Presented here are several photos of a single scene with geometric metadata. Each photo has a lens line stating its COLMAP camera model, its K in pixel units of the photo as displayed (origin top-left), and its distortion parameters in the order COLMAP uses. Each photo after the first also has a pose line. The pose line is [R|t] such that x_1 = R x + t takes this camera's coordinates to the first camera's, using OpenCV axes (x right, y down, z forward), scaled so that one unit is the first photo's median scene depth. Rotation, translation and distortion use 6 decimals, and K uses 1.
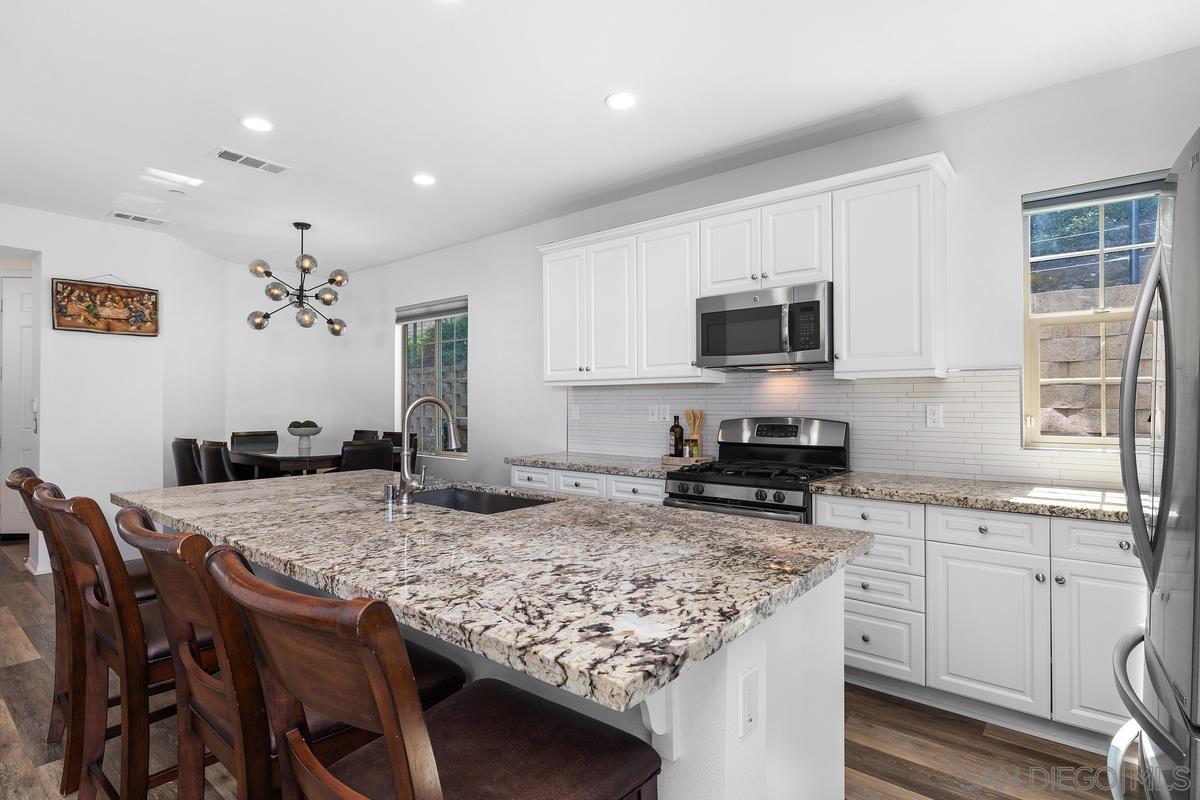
lens RADIAL K [[604.3, 0, 594.0], [0, 604.3, 397.5], [0, 0, 1]] dist [-0.001288, -0.000249]
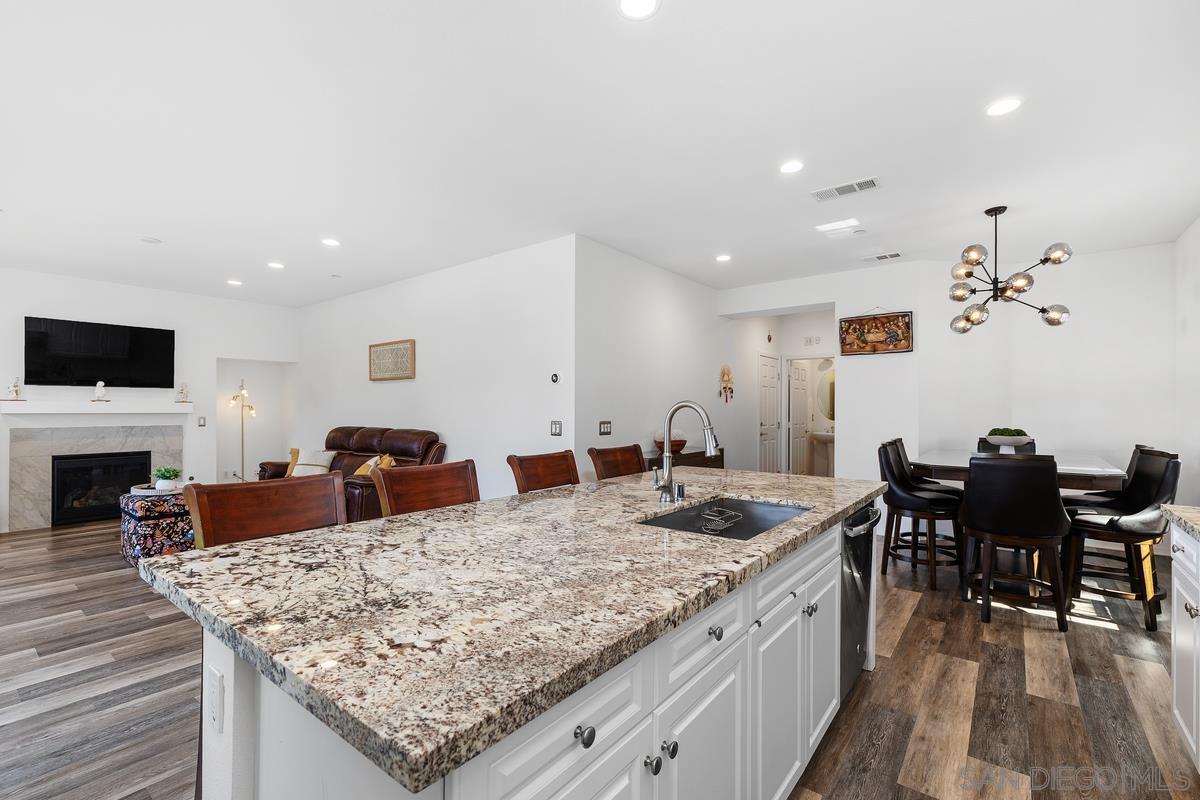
lens RADIAL K [[523.5, 0, 604.3], [0, 523.5, 407.5], [0, 0, 1]] dist [0.008129, 0.000130]
pose [[0.028113, -0.001382, -0.999604, 0.348654], [0.007760, 0.999969, -0.001165, 0.004930], [0.999575, -0.007724, 0.028123, 0.489314]]
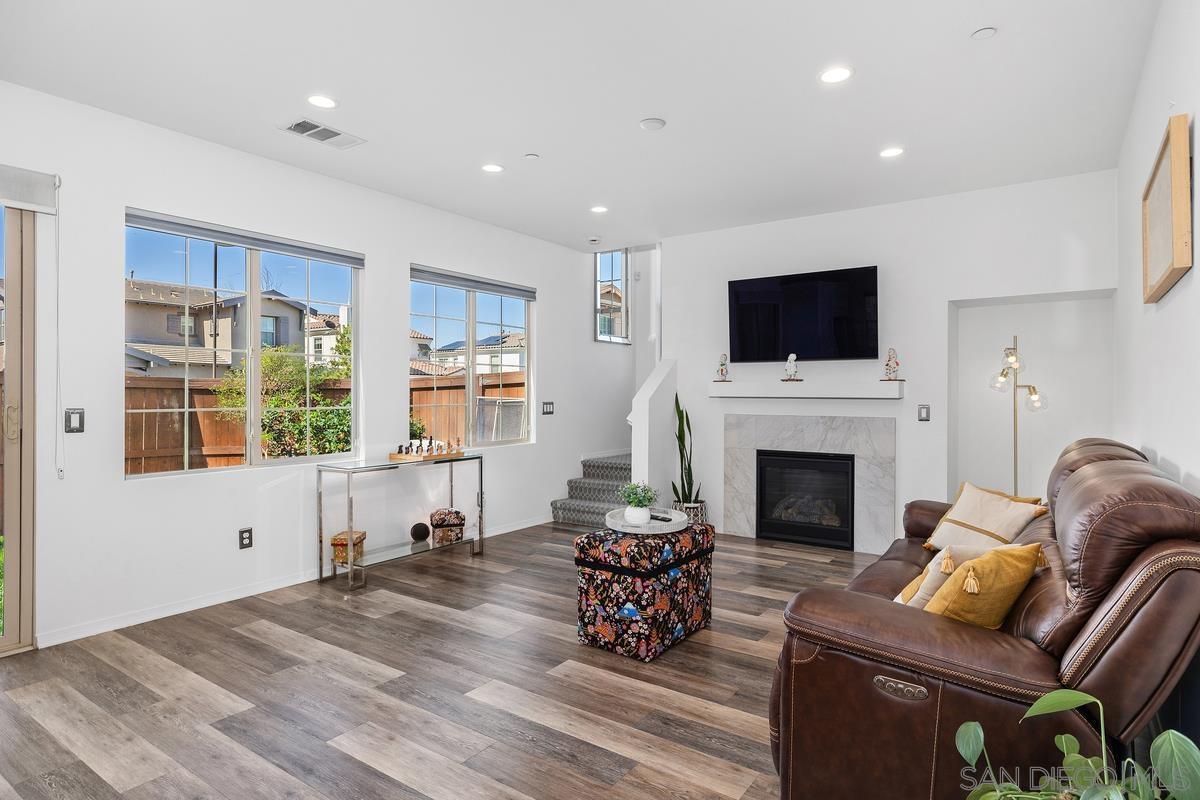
lens RADIAL K [[653.3, 0, 600.0], [0, 653.3, 400.0], [0, 0, 1]] dist [0.001825, 0.000393]
pose [[-0.996784, -0.000537, -0.080128, -0.678521], [-0.000777, 0.999995, 0.002958, 0.010103], [0.080126, 0.003010, -0.996780, 0.425714]]
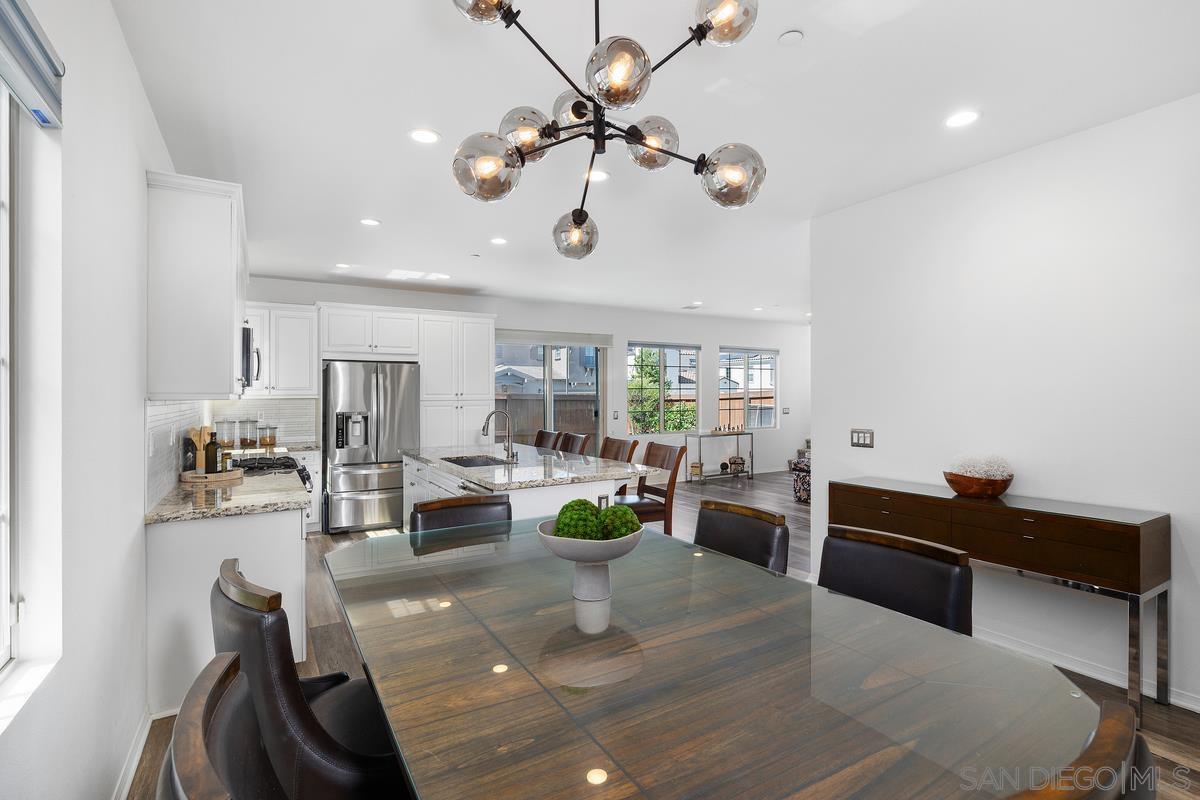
lens RADIAL K [[557.7, 0, 601.3], [0, 557.7, 395.5], [0, 0, 1]] dist [0.000697, 0.000120]
pose [[-0.944076, 0.006783, 0.329659, -0.726760], [0.004339, 0.999957, -0.008148, -0.018995], [-0.329700, -0.006262, -0.944065, 1.580318]]
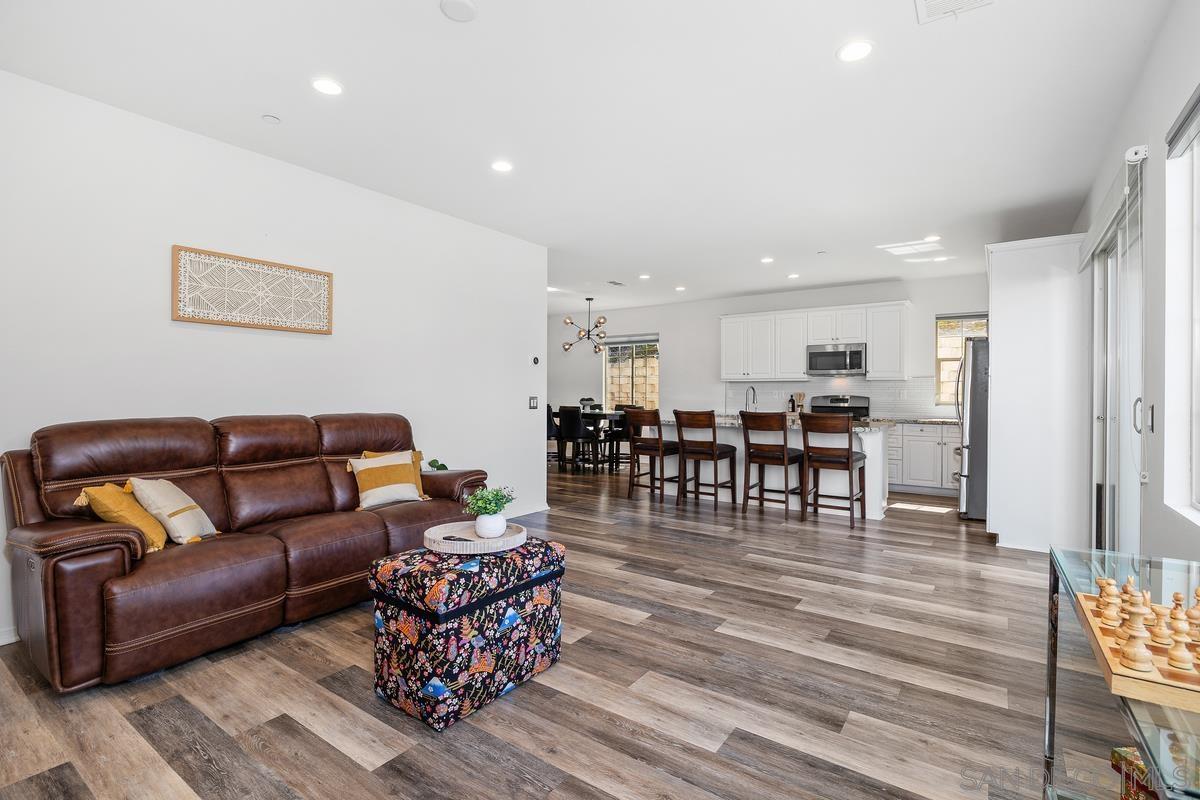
lens RADIAL K [[557.7, 0, 601.3], [0, 557.7, 395.5], [0, 0, 1]] dist [0.000697, 0.000120]
pose [[0.997168, 0.004605, 0.075063, -0.720195], [-0.005570, 0.999904, 0.012661, 0.009651], [-0.074998, -0.013043, 0.997098, -1.026705]]
